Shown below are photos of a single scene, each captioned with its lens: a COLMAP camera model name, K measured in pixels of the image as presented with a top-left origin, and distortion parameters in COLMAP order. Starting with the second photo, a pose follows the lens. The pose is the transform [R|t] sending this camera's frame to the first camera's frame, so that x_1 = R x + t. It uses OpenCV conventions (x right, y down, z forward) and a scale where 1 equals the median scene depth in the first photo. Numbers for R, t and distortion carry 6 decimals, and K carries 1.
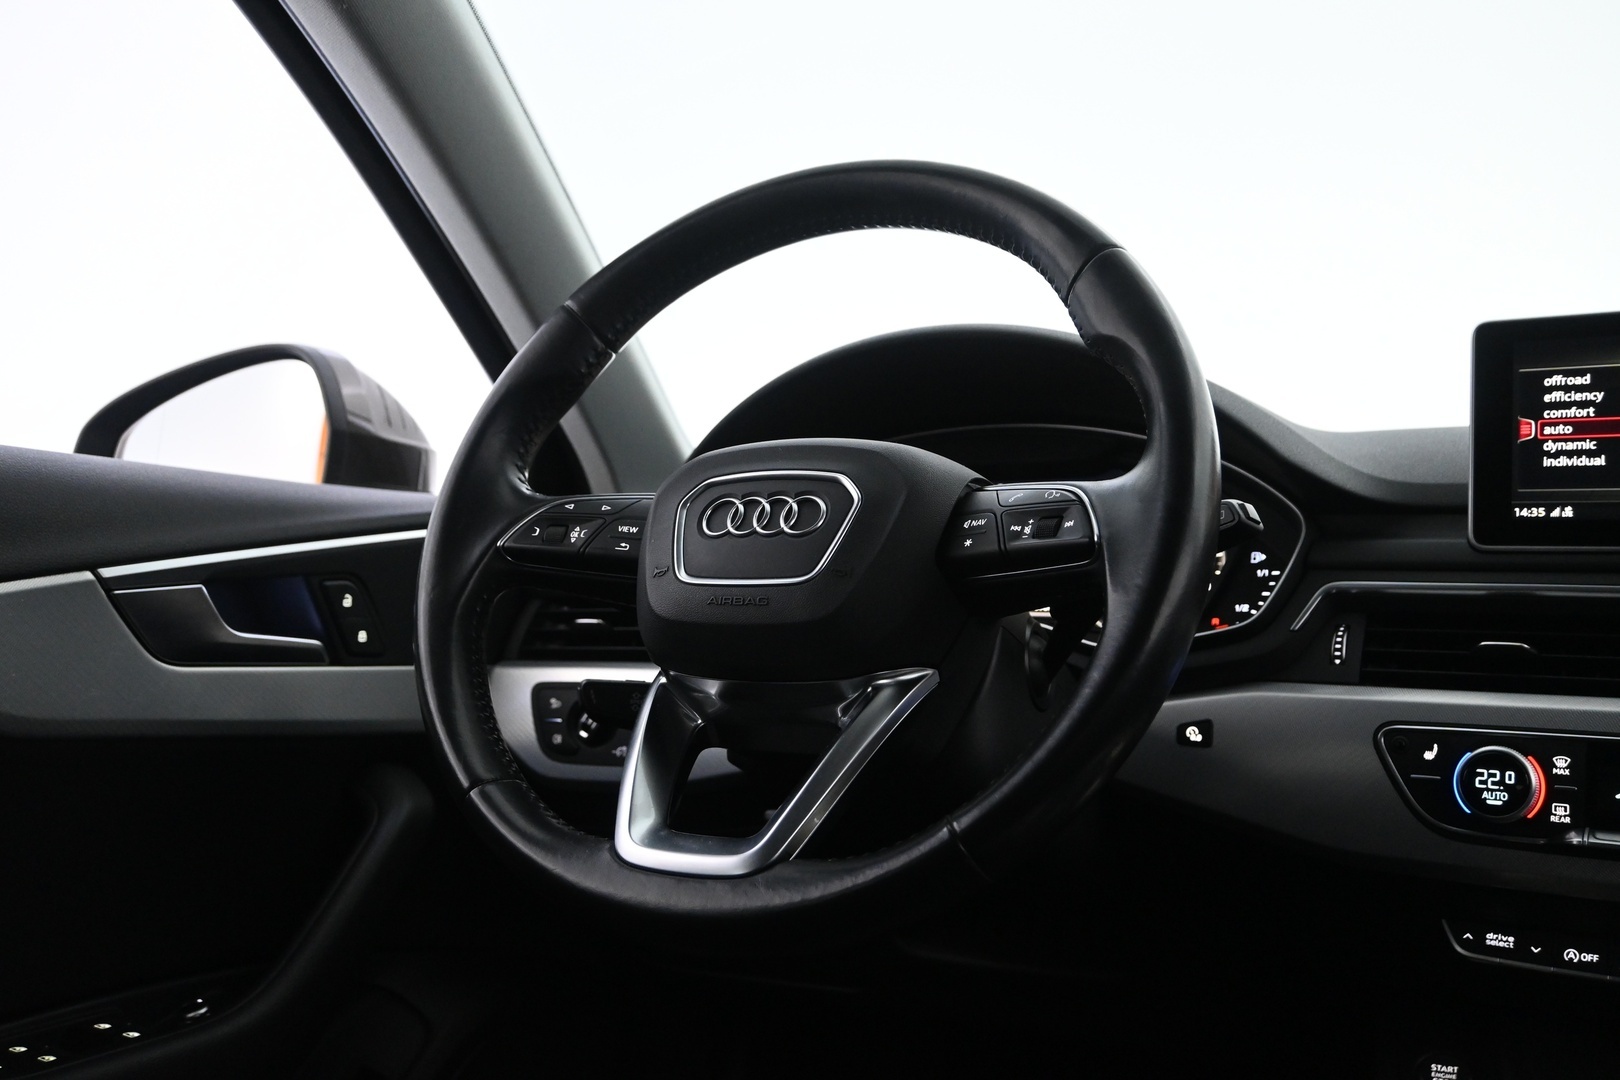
lens RADIAL K [[1423.6, 0, 809.4], [0, 1423.6, 536.7], [0, 0, 1]] dist [-0.010624, -0.004240]
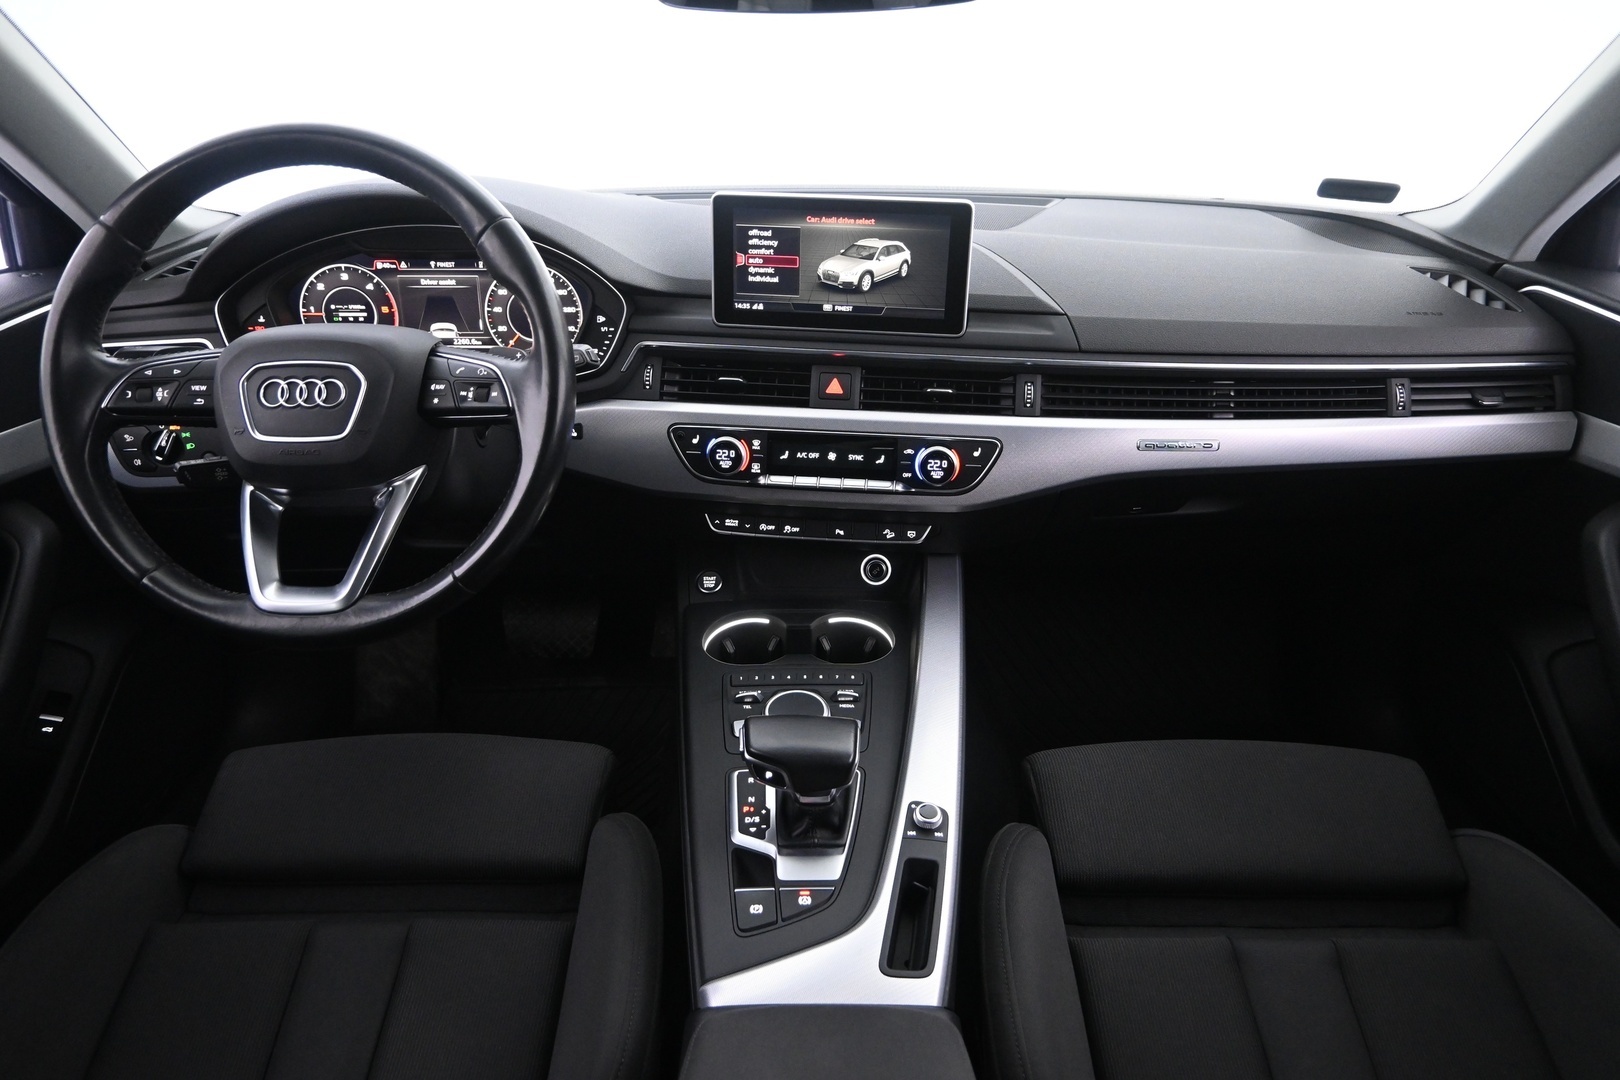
lens RADIAL K [[1111.3, 0, 810.6], [0, 1111.3, 536.5], [0, 0, 1]] dist [0.006214, -0.001003]
pose [[0.894374, -0.185329, 0.407122, -0.056287], [-0.010360, 0.901310, 0.433051, -0.389423], [-0.447200, -0.391528, 0.804188, -0.326471]]
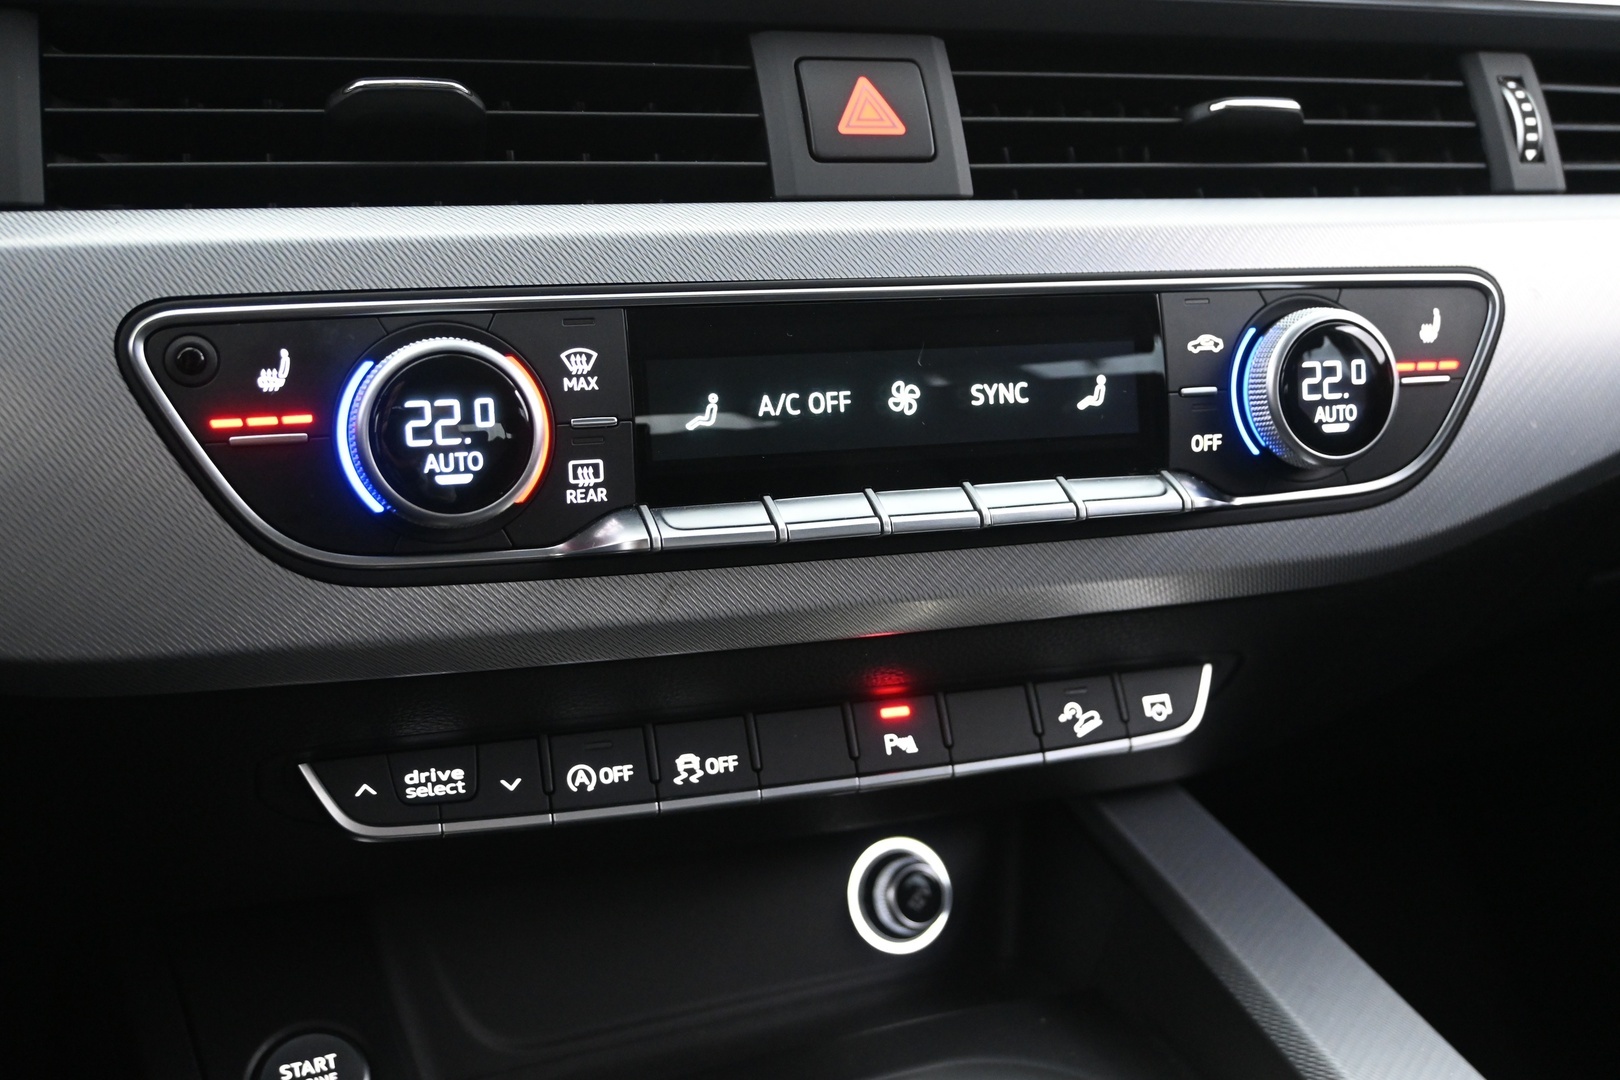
lens RADIAL K [[1709.5, 0, 812.3], [0, 1709.5, 535.6], [0, 0, 1]] dist [-0.009356, 0.000000]
pose [[0.605569, -0.178261, 0.775571, 0.167398], [-0.016281, 0.971609, 0.236031, 0.087018], [-0.795627, -0.155560, 0.585474, 0.630829]]
